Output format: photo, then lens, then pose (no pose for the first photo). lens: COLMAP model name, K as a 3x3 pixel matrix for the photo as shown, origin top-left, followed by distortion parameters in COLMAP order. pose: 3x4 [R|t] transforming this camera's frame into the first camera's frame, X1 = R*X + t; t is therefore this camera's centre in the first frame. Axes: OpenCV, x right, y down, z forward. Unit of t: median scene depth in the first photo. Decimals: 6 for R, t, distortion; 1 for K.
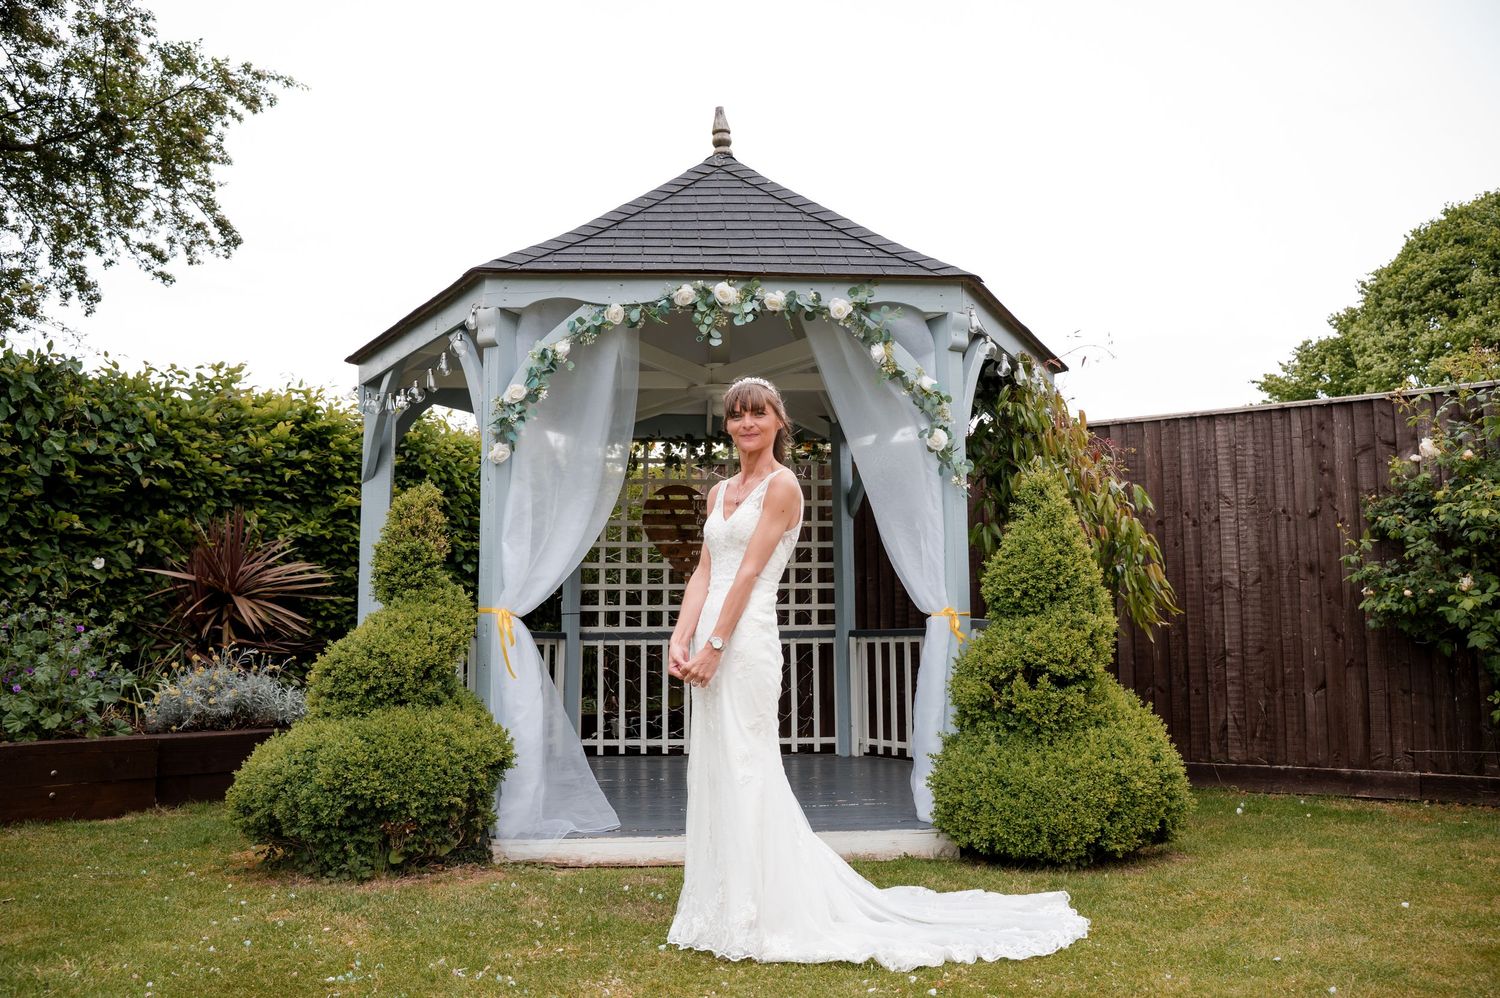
lens RADIAL K [[1288.5, 0, 750.0], [0, 1288.5, 499.0], [0, 0, 1]] dist [-0.108278, 0.106556]
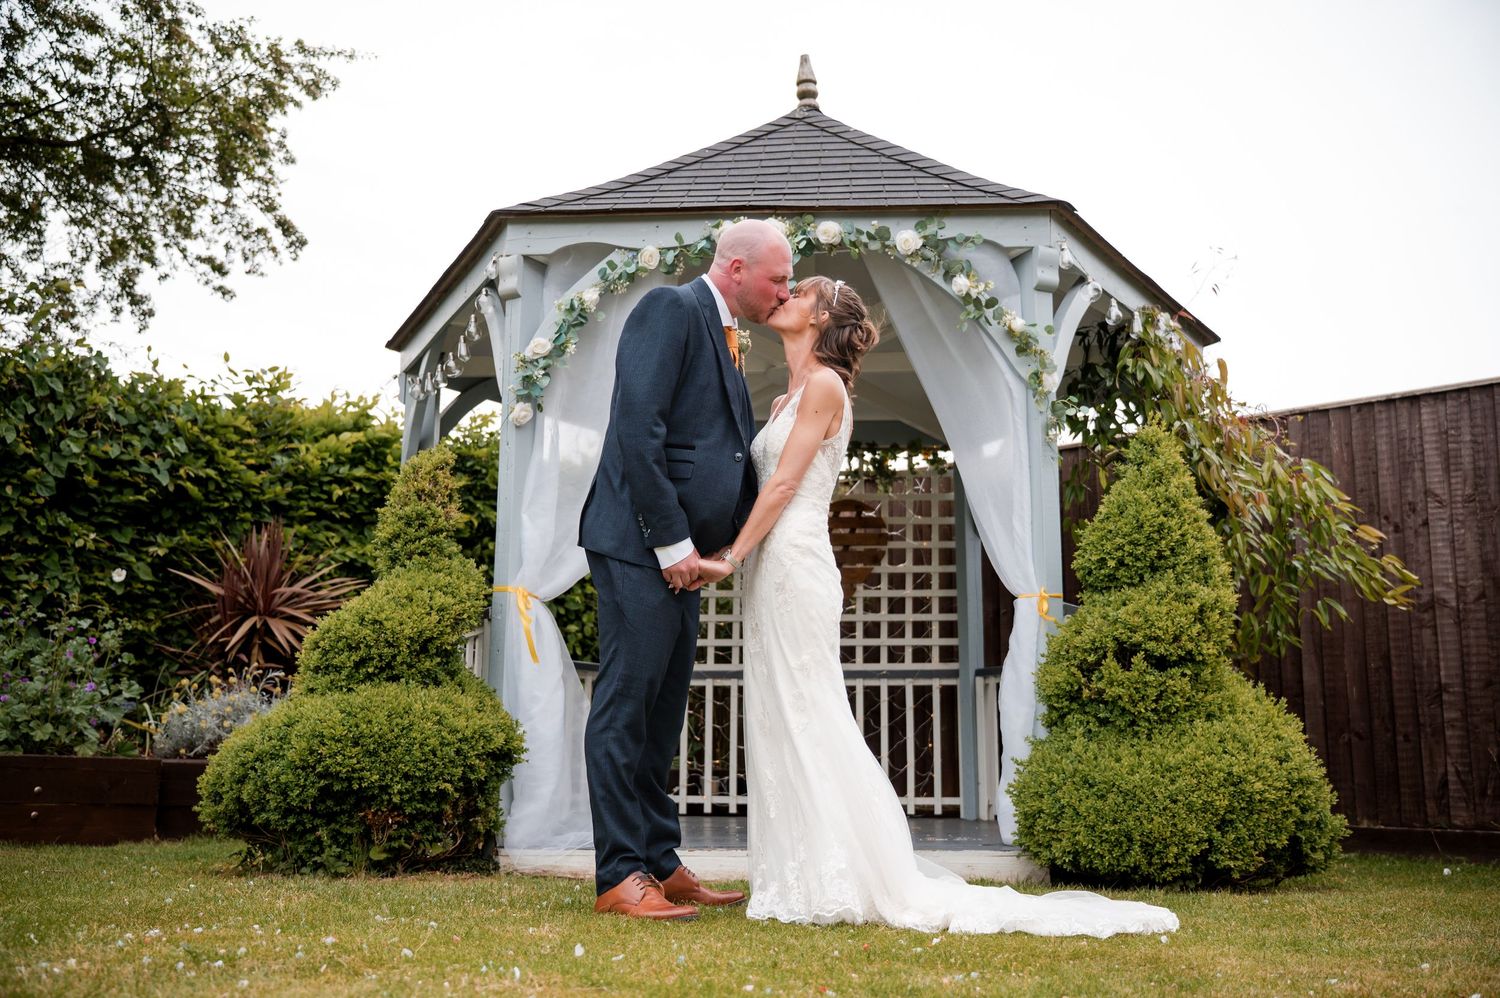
lens RADIAL K [[1520.7, 0, 748.4], [0, 1520.7, 501.7], [0, 0, 1]] dist [-0.010820, 0.116263]
pose [[0.990110, -0.010784, -0.139877, 0.098140], [0.000521, 0.997317, -0.073203, 0.091738], [0.140291, 0.072406, 0.987459, -0.016936]]
